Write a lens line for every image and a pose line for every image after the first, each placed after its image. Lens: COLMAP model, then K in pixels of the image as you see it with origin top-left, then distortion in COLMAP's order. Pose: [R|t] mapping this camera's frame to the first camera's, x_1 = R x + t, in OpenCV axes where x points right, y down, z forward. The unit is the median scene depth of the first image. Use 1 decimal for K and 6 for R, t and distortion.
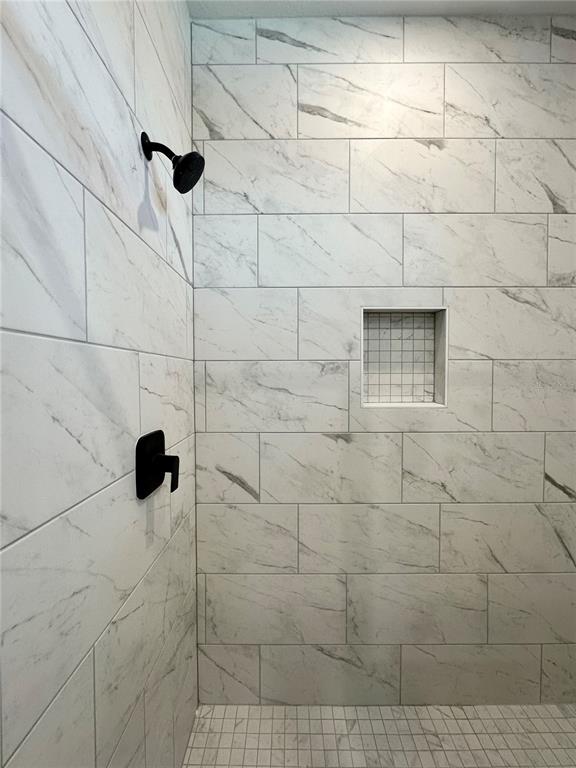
lens RADIAL K [[308.2, 0, 288.0], [0, 308.2, 384.0], [0, 0, 1]] dist [0.000929, 0.000295]
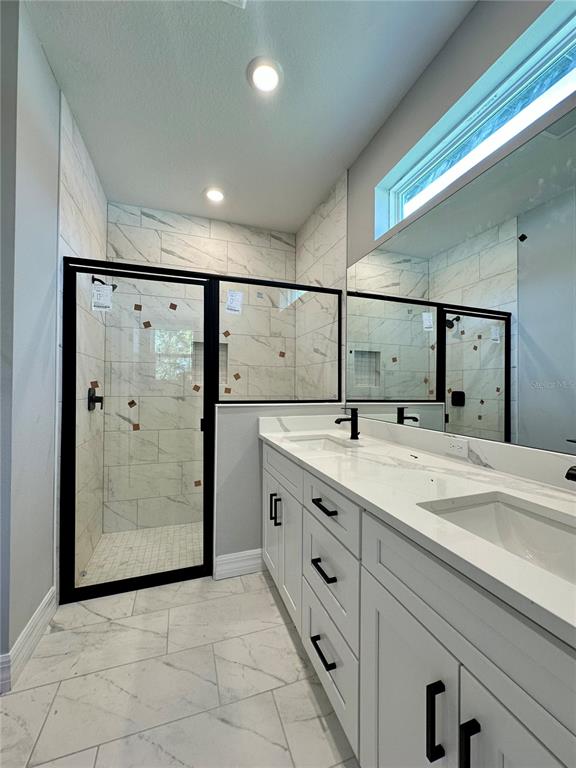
lens RADIAL K [[308.2, 0, 288.0], [0, 308.2, 384.0], [0, 0, 1]] dist [0.000929, 0.000295]
pose [[0.947124, 0.014018, 0.320563, 0.197998], [-0.001267, 0.999201, -0.039953, 0.157928], [-0.320867, 0.037434, 0.946384, -1.352042]]
